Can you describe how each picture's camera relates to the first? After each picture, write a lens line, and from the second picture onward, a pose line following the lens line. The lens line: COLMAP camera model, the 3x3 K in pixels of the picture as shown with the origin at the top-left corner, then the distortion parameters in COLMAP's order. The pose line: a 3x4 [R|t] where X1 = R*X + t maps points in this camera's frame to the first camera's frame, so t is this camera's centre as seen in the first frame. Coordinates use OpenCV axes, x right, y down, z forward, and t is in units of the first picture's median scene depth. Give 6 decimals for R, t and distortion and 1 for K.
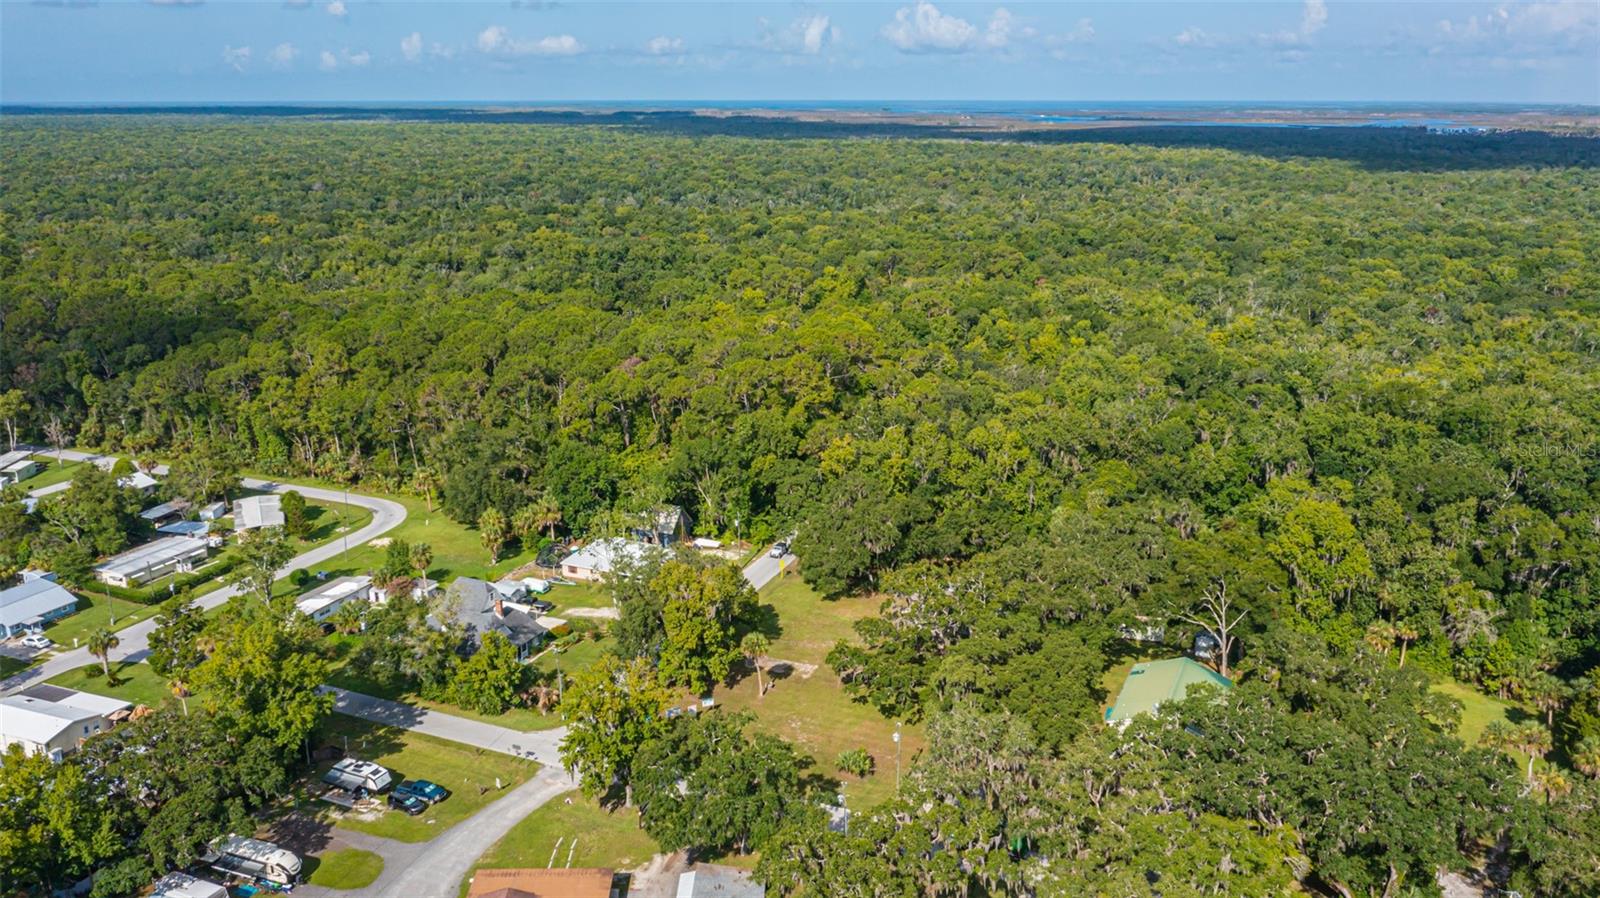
lens RADIAL K [[1259.6, 0, 800.2], [0, 1259.6, 469.4], [0, 0, 1]] dist [-0.011357, -0.000481]
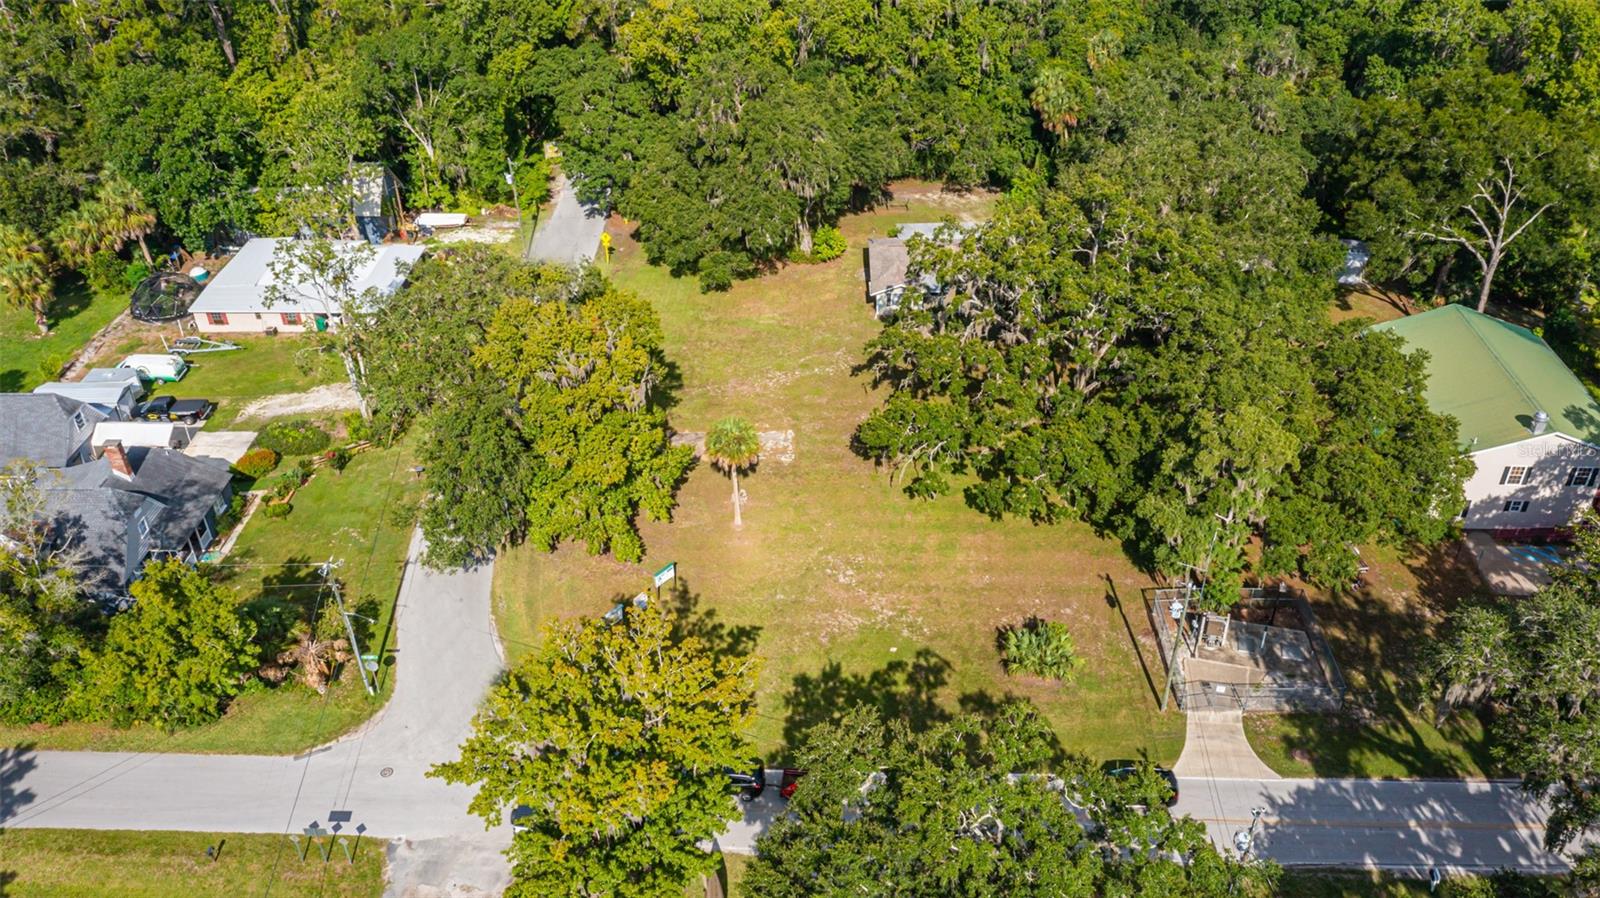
lens RADIAL K [[1259.6, 0, 800.2], [0, 1259.6, 469.4], [0, 0, 1]] dist [-0.011357, -0.000481]
pose [[0.930621, -0.224305, 0.289192, -0.115290], [0.121400, 0.934629, 0.334261, -0.006633], [-0.345264, -0.275962, 0.897016, 0.412463]]
